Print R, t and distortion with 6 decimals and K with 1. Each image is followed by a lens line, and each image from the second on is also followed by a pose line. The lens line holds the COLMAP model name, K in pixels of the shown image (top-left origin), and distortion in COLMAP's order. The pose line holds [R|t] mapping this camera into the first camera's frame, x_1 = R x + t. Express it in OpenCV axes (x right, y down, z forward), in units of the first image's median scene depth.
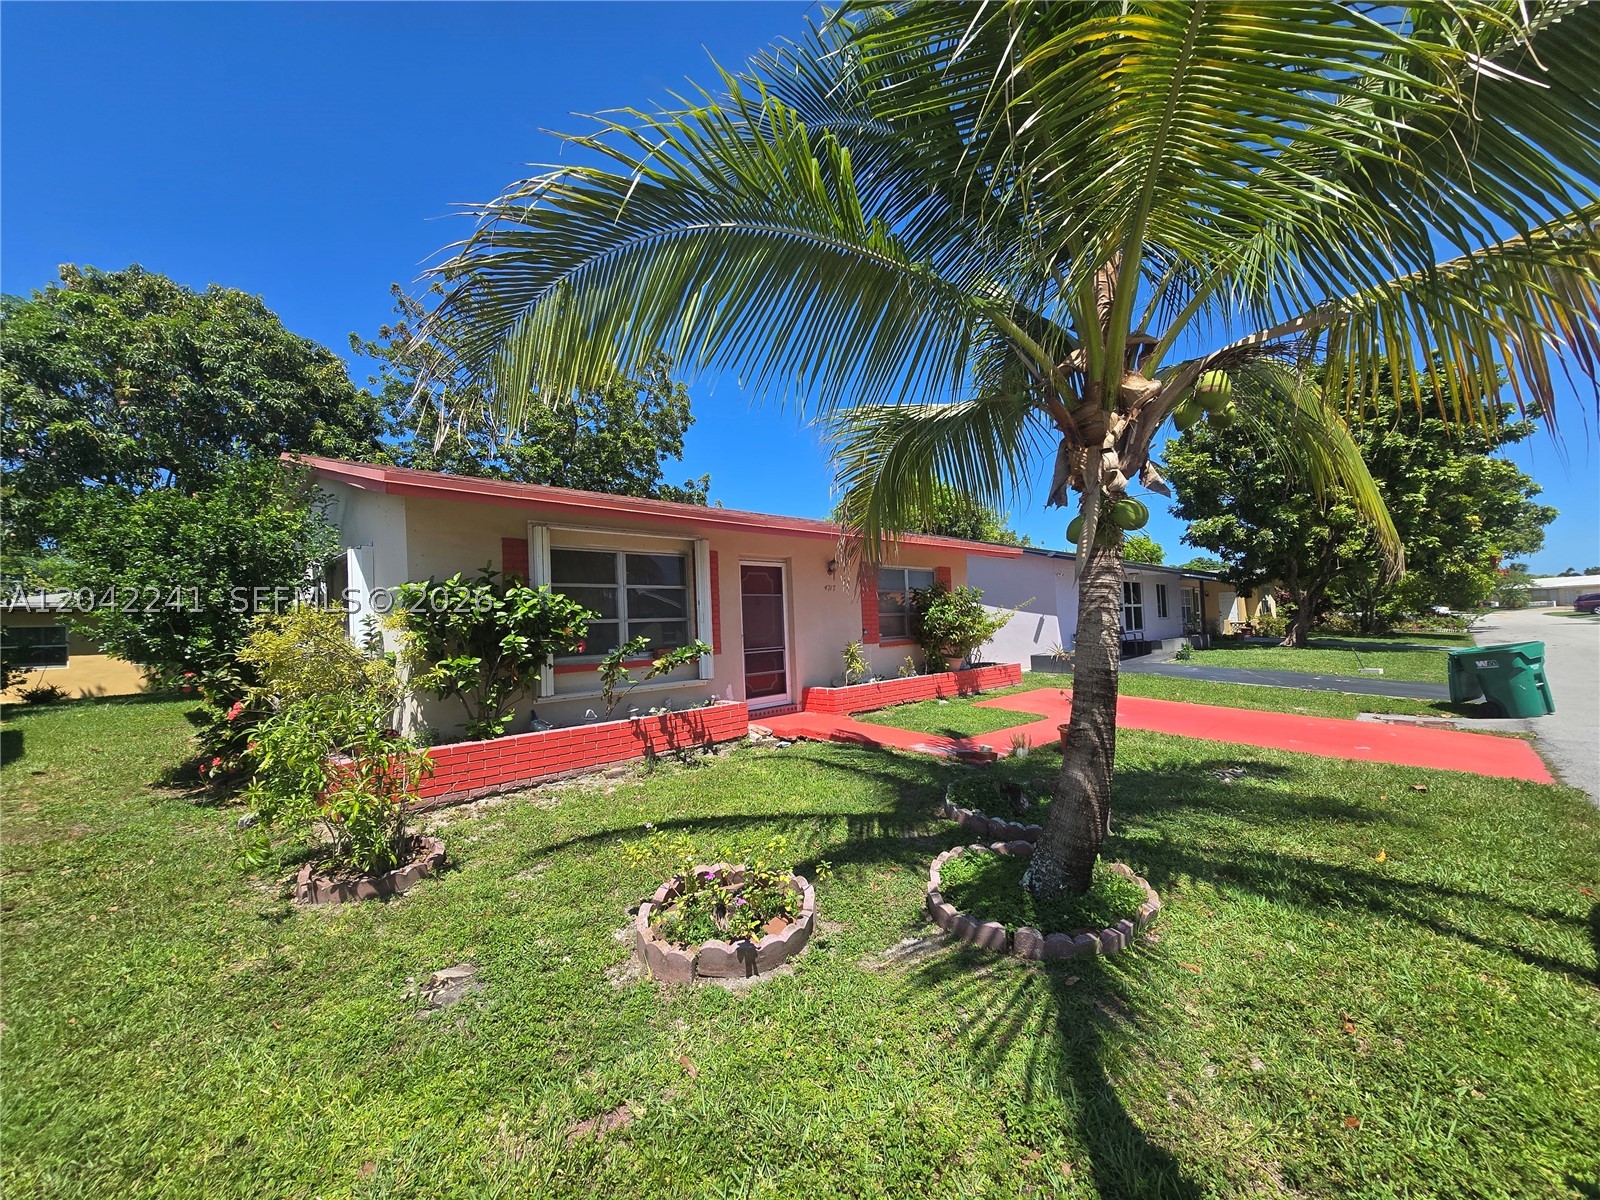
lens RADIAL K [[651.1, 0, 807.4], [0, 651.1, 611.4], [0, 0, 1]] dist [-0.005466, 0.002523]
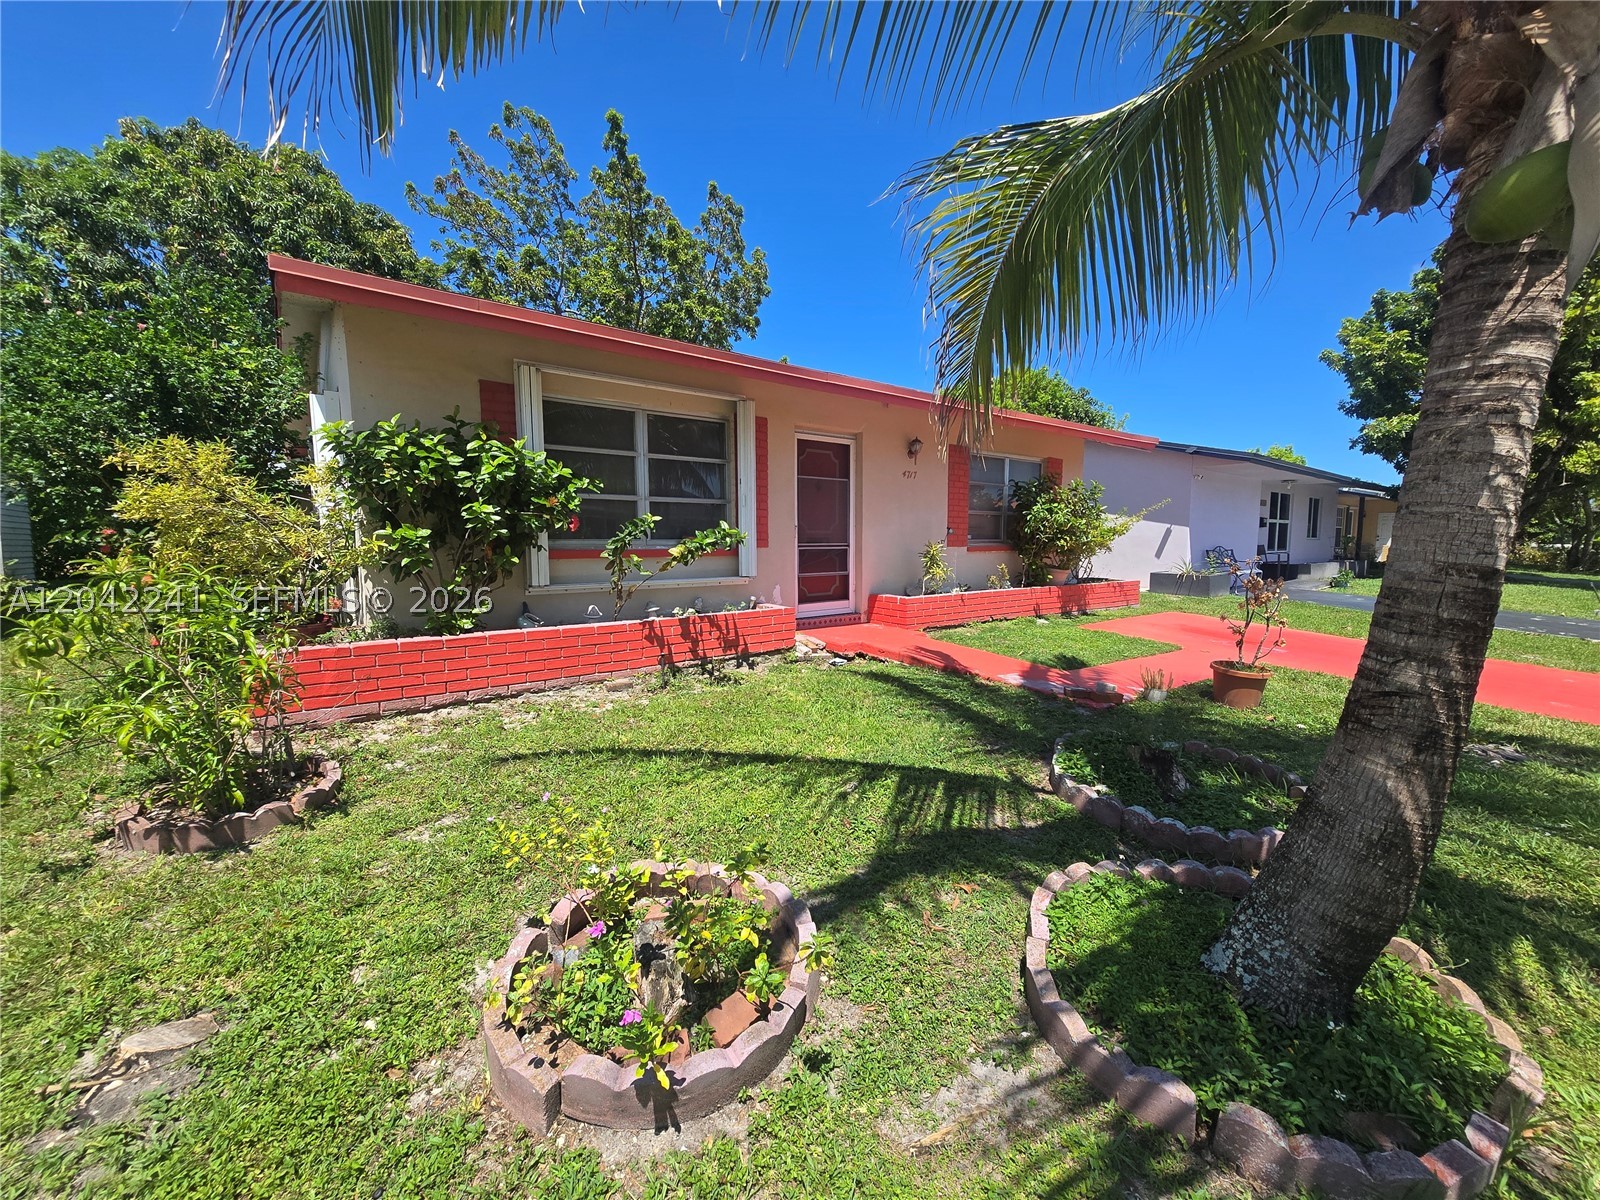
lens RADIAL K [[651.1, 0, 806.6], [0, 651.1, 601.4], [0, 0, 1]] dist [-0.005466, 0.002523]
pose [[0.990339, 0.052615, -0.128300, 0.025337], [-0.036622, 0.991610, 0.123971, 0.032267], [0.133747, -0.118075, 0.983956, 0.213420]]
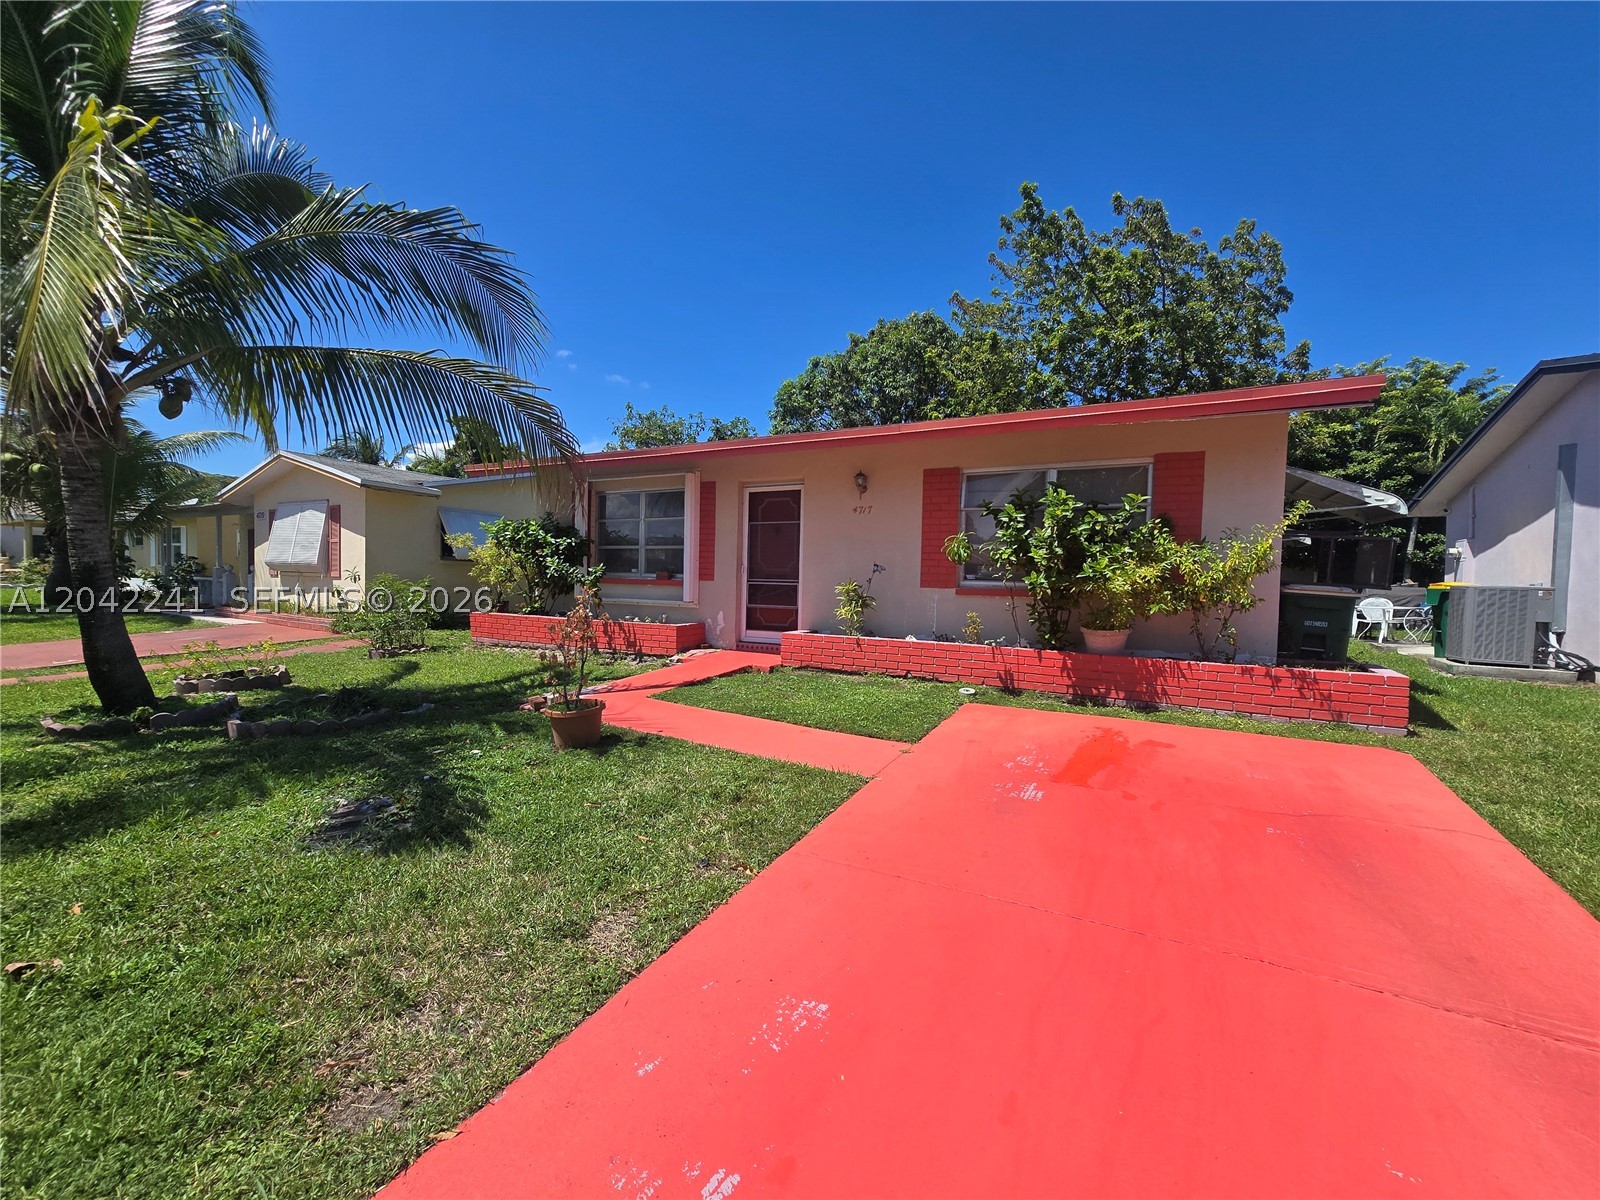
lens RADIAL K [[651.1, 0, 809.8], [0, 651.1, 600.5], [0, 0, 1]] dist [-0.005466, 0.002523]
pose [[0.272053, 0.077622, -0.959146, 0.989442], [-0.012112, 0.996939, 0.077245, 0.016187], [0.962206, -0.009398, 0.272161, 0.939782]]
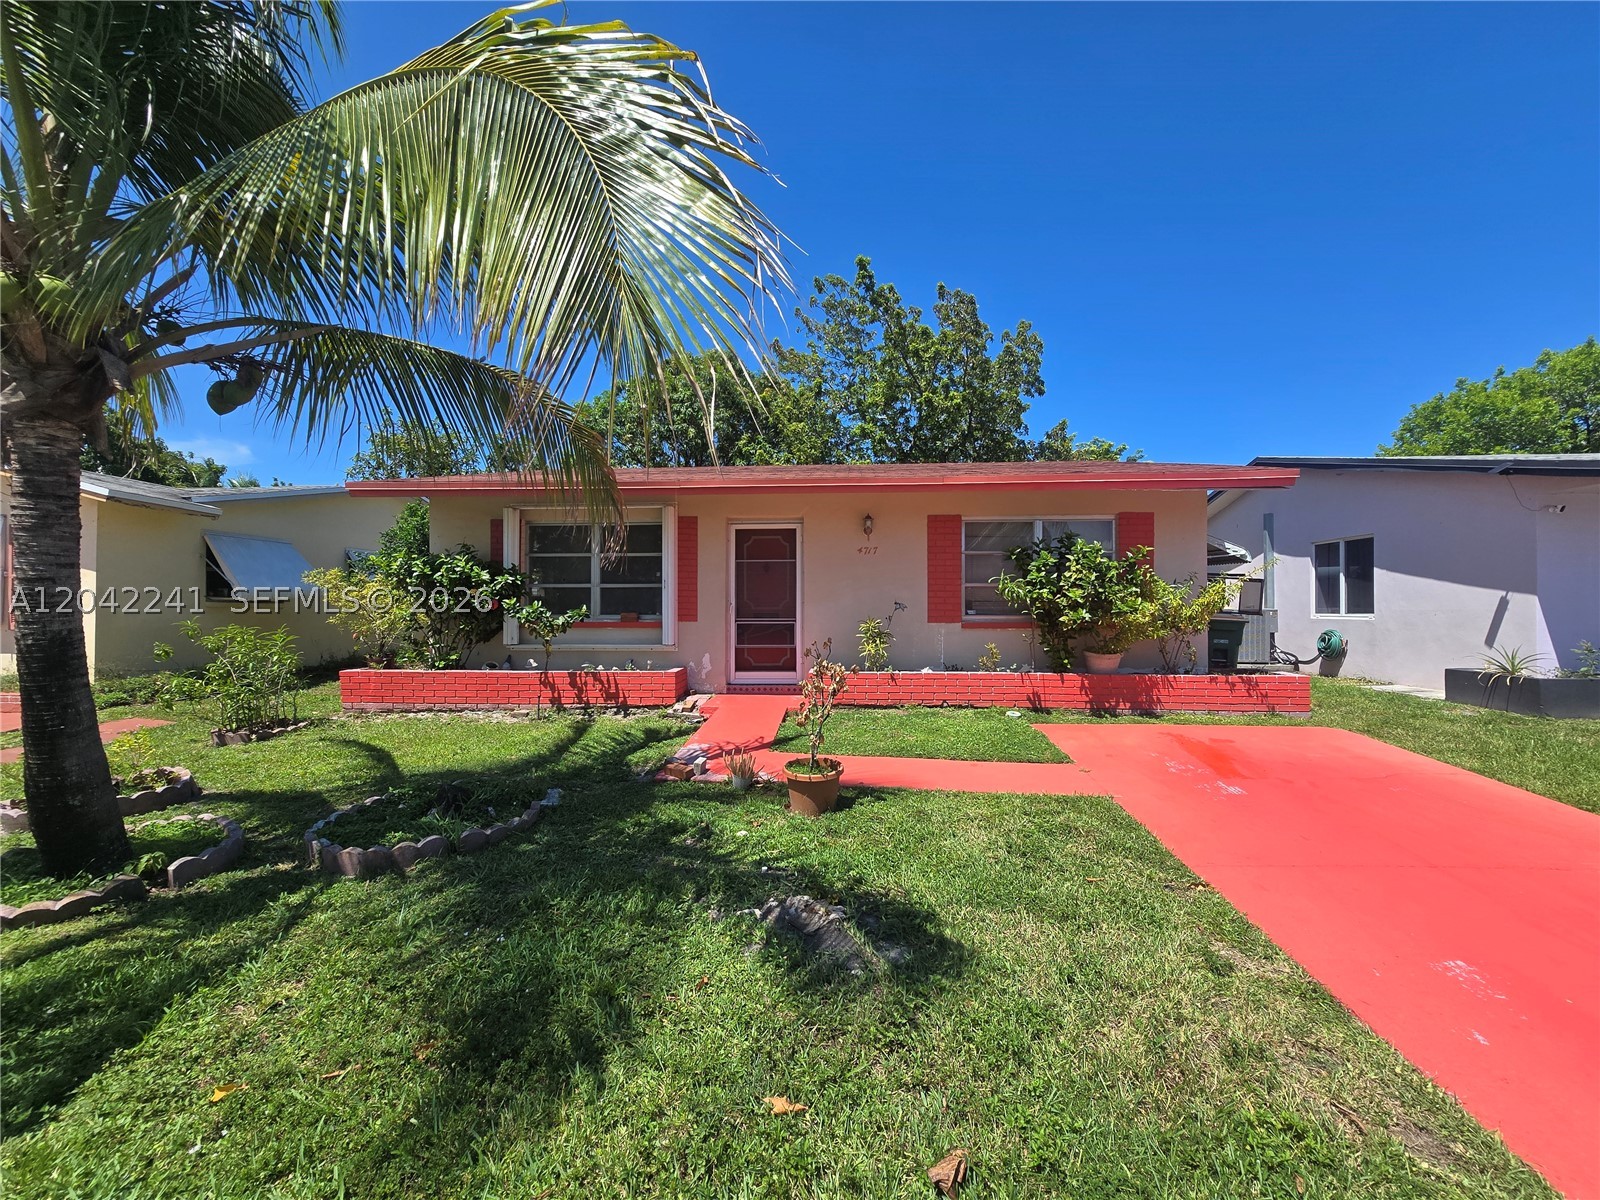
lens RADIAL K [[651.1, 0, 808.9], [0, 651.1, 600.8], [0, 0, 1]] dist [-0.005466, 0.002523]
pose [[0.648840, 0.029513, -0.760352, 0.783480], [-0.008407, 0.999465, 0.031620, 0.002377], [0.760878, -0.014124, 0.648741, 0.536644]]
